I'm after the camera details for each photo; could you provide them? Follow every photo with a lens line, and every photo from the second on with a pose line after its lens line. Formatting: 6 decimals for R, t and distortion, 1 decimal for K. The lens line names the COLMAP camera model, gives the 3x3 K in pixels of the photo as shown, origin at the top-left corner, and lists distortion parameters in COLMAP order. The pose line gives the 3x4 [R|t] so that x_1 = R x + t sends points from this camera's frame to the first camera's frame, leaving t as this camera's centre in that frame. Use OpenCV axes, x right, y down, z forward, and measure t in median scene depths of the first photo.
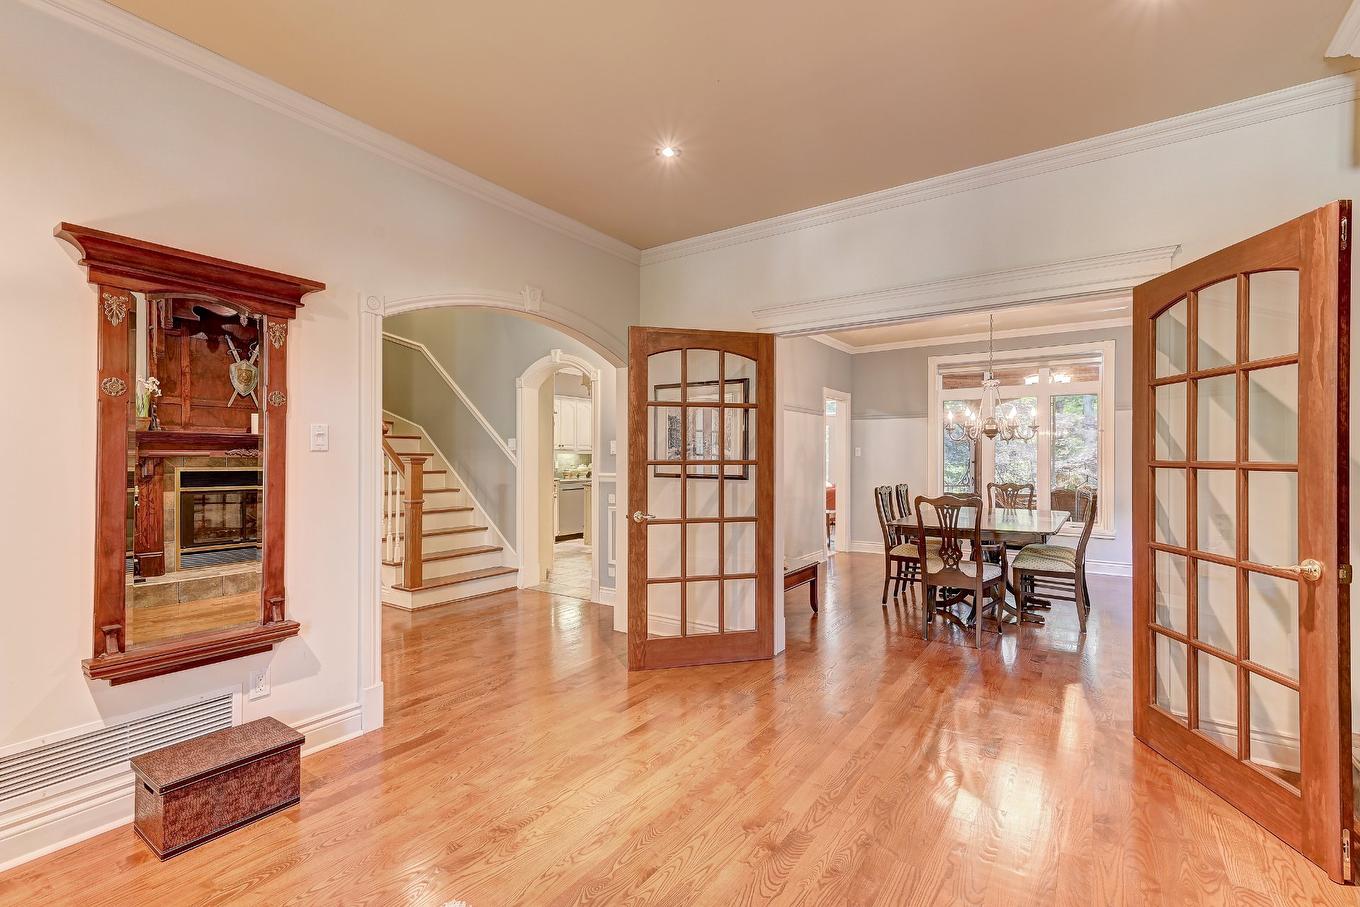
lens RADIAL K [[545.1, 0, 679.2], [0, 545.1, 458.6], [0, 0, 1]] dist [0.003650, 0.000071]
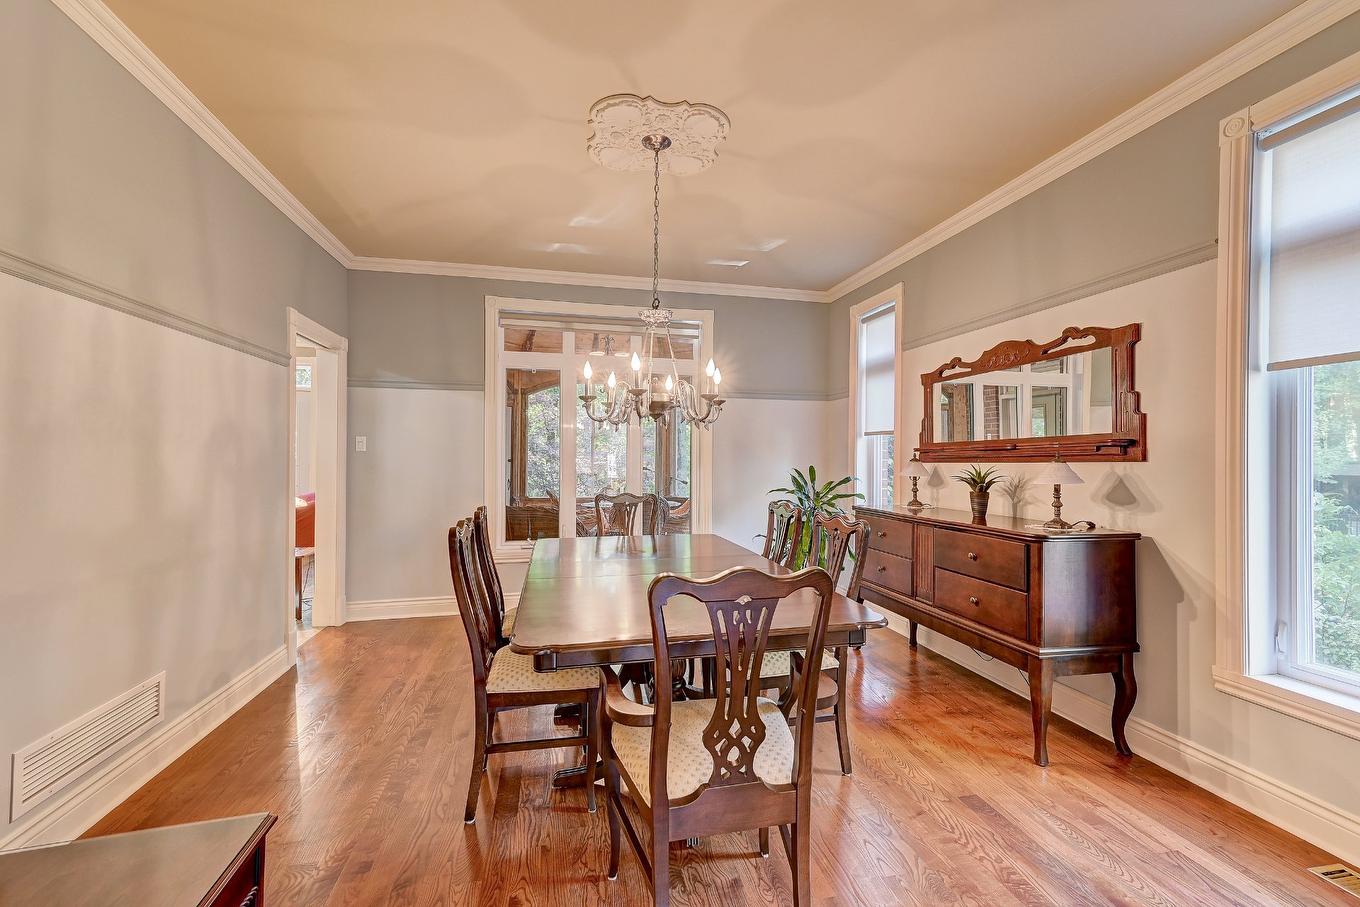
lens RADIAL K [[545.1, 0, 681.2], [0, 545.1, 462.5], [0, 0, 1]] dist [0.003650, 0.000071]
pose [[0.637635, -0.000065, 0.770338, 0.106355], [-0.005081, 0.999978, 0.004290, 0.003519], [-0.770322, -0.006650, 0.637621, 0.395595]]
